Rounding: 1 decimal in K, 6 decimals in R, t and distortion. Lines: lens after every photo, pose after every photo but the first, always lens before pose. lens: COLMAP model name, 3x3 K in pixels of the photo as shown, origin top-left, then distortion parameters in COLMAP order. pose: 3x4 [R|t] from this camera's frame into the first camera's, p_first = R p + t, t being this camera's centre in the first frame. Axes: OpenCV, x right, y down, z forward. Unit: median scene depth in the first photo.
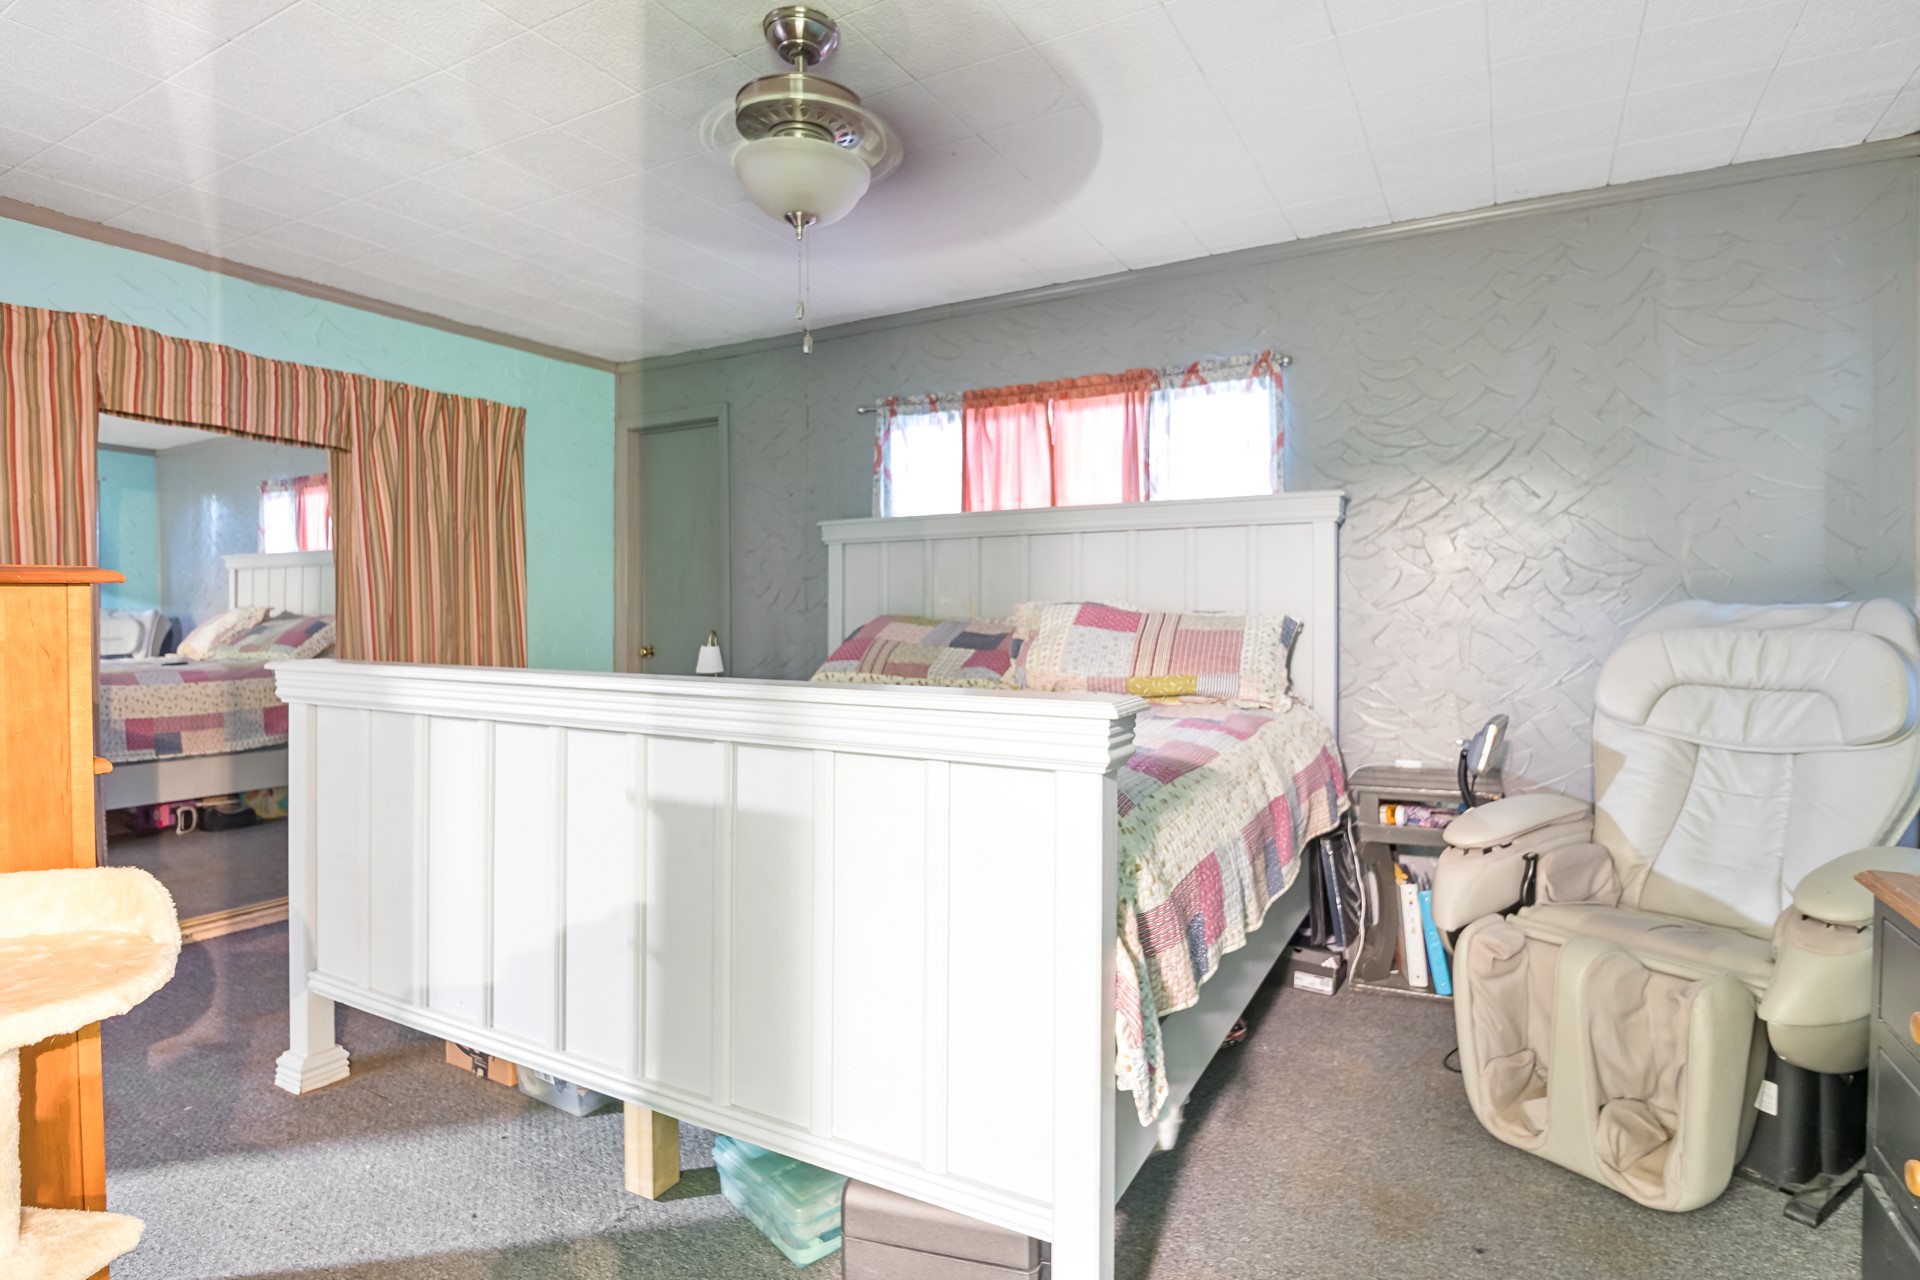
lens RADIAL K [[973.7, 0, 966.8], [0, 973.7, 639.8], [0, 0, 1]] dist [-0.011799, 0.001684]
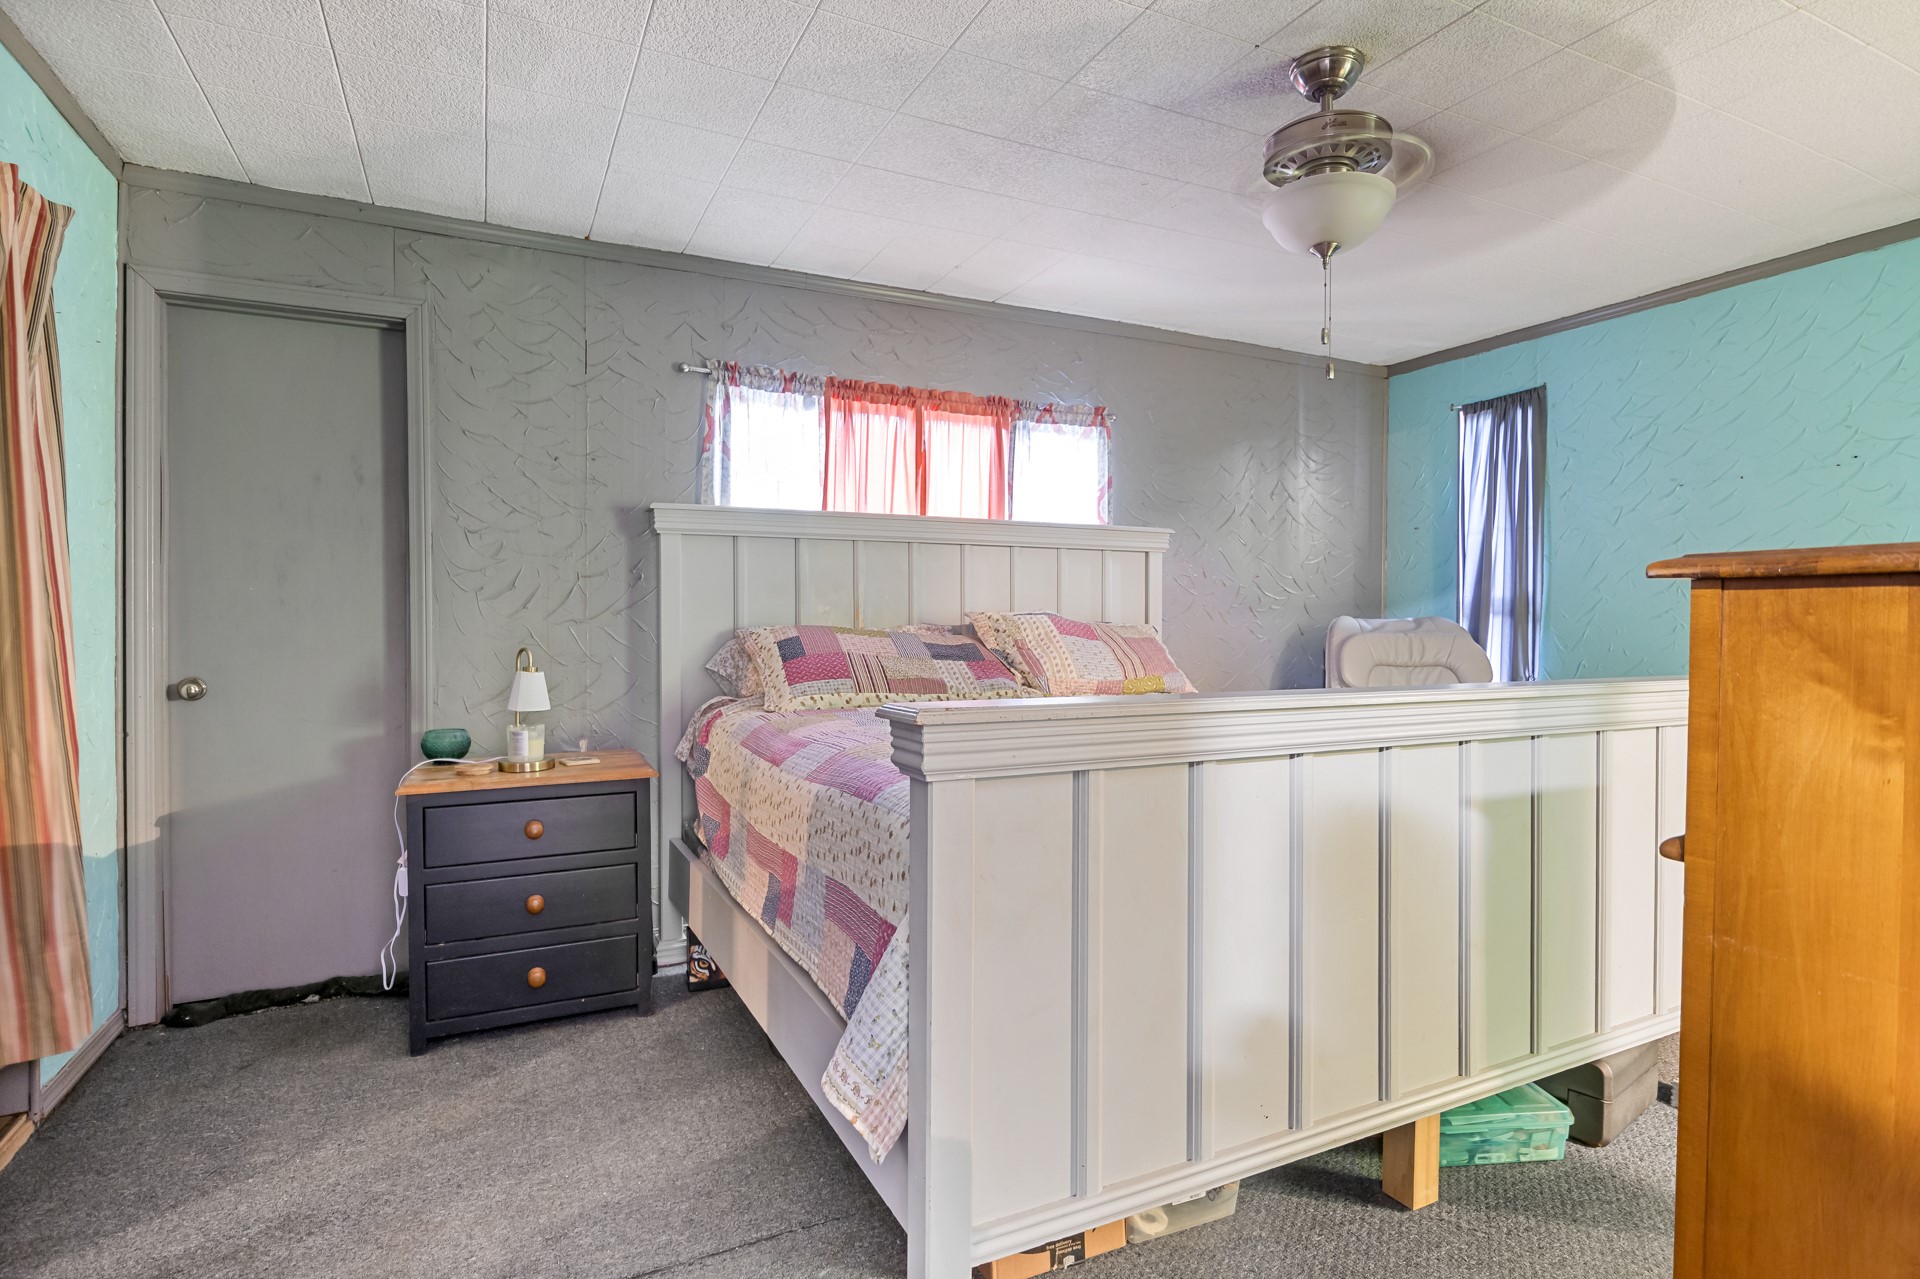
lens RADIAL K [[973.7, 0, 964.8], [0, 973.7, 638.8], [0, 0, 1]] dist [-0.011799, 0.001684]
pose [[0.579814, -0.011008, 0.814675, -0.707116], [0.018964, 0.999820, 0.000013, -0.011035], [-0.814528, 0.015442, 0.579918, 0.399921]]
